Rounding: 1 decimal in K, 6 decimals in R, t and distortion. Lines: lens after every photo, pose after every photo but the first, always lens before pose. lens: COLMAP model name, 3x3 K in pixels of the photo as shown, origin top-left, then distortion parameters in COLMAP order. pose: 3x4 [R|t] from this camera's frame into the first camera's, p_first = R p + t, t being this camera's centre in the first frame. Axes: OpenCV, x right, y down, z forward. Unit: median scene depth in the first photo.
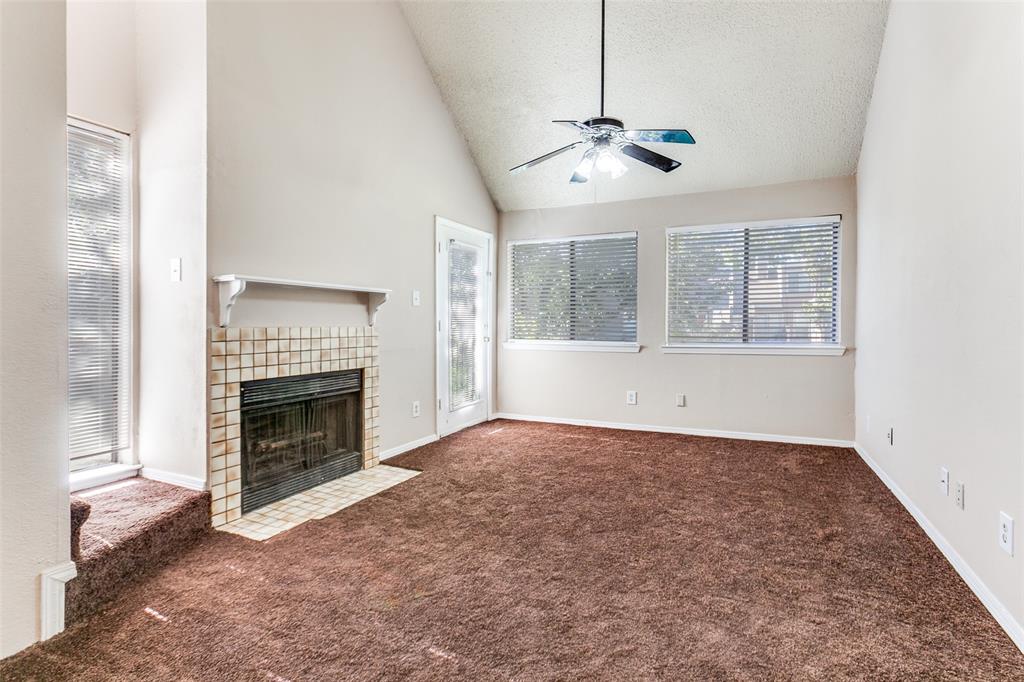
lens RADIAL K [[471.4, 0, 537.8], [0, 471.4, 326.5], [0, 0, 1]] dist [-0.013738, 0.003311]
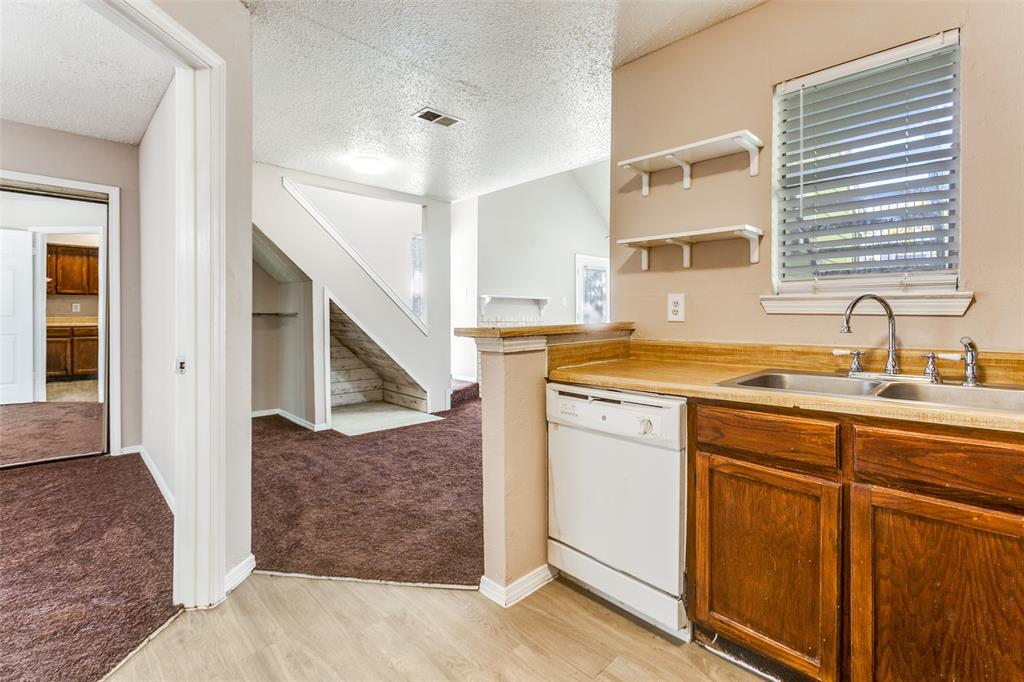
lens RADIAL K [[471.4, 0, 538.8], [0, 471.4, 317.7], [0, 0, 1]] dist [-0.013738, 0.003311]
pose [[0.938117, 0.002533, -0.346309, 0.385842], [-0.001894, 0.999996, 0.002182, 0.001408], [0.346313, -0.001391, 0.938118, -1.022989]]
